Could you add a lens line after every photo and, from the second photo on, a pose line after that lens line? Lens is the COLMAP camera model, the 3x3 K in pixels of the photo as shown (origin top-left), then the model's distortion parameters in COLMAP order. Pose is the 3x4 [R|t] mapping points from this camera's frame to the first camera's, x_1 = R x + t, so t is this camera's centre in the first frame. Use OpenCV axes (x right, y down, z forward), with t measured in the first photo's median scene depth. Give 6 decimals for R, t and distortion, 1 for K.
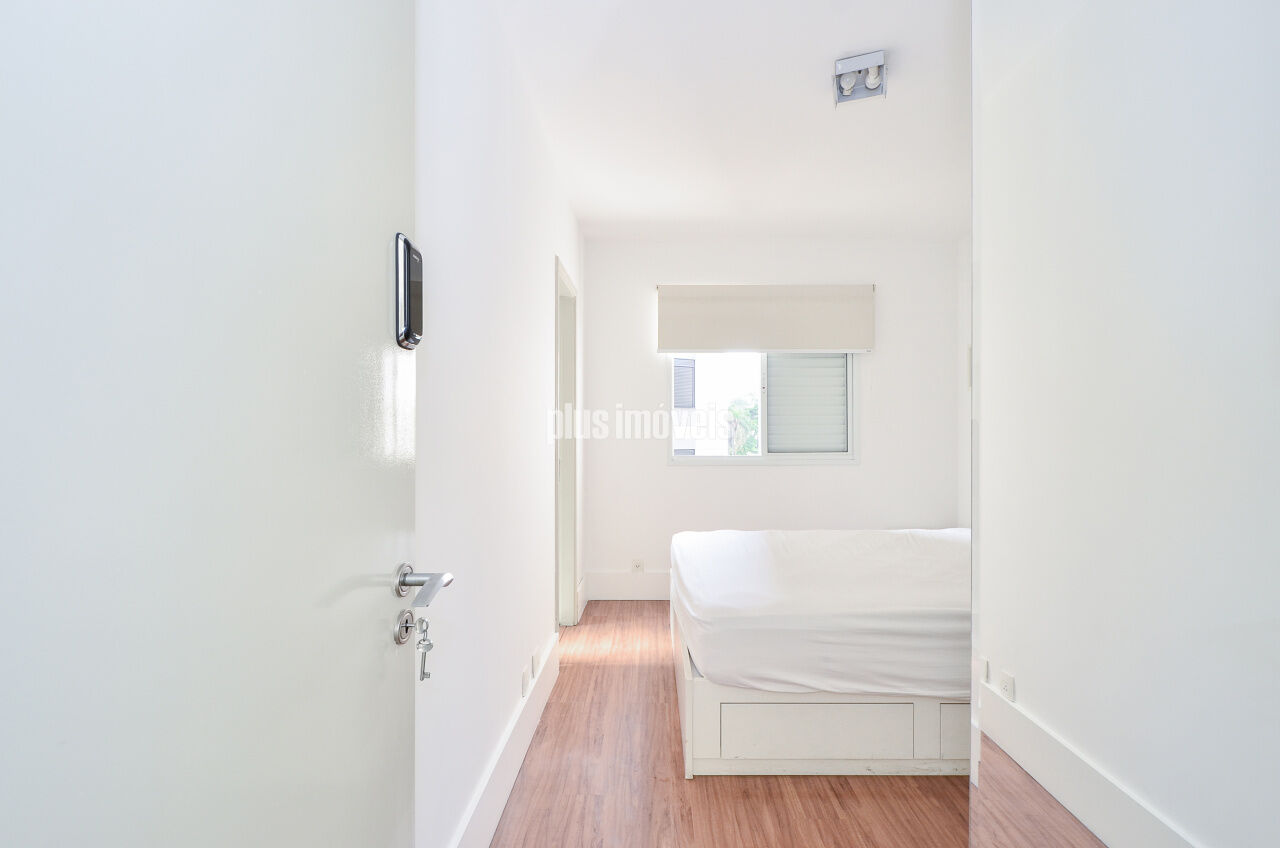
lens RADIAL K [[566.1, 0, 636.0], [0, 566.1, 423.9], [0, 0, 1]] dist [-0.000898, -0.002157]
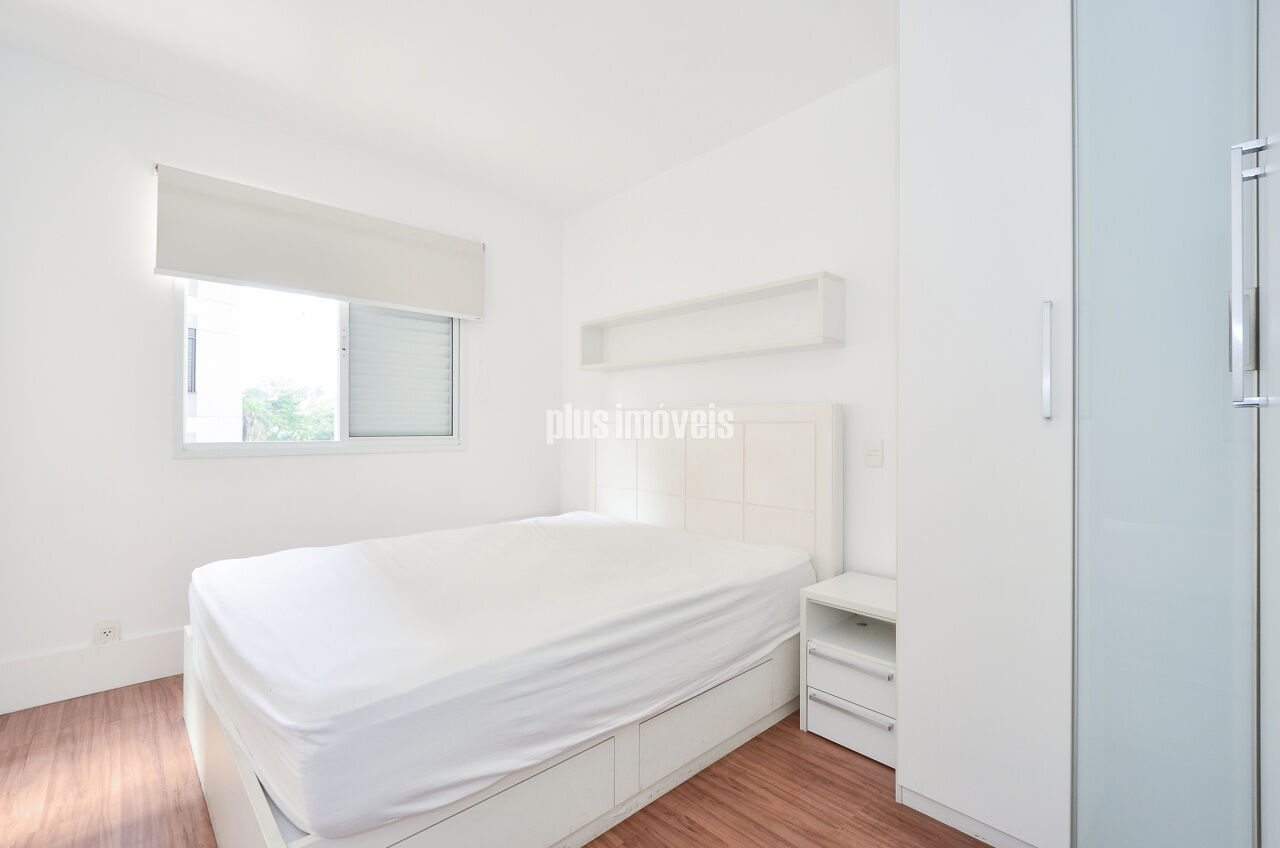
lens RADIAL K [[566.1, 0, 650.1], [0, 566.1, 427.3], [0, 0, 1]] dist [-0.000898, -0.002157]
pose [[0.705413, 0.008020, 0.708751, -0.019048], [-0.016059, 0.999860, 0.004670, 0.035096], [-0.708614, -0.014676, 0.705443, 0.238109]]
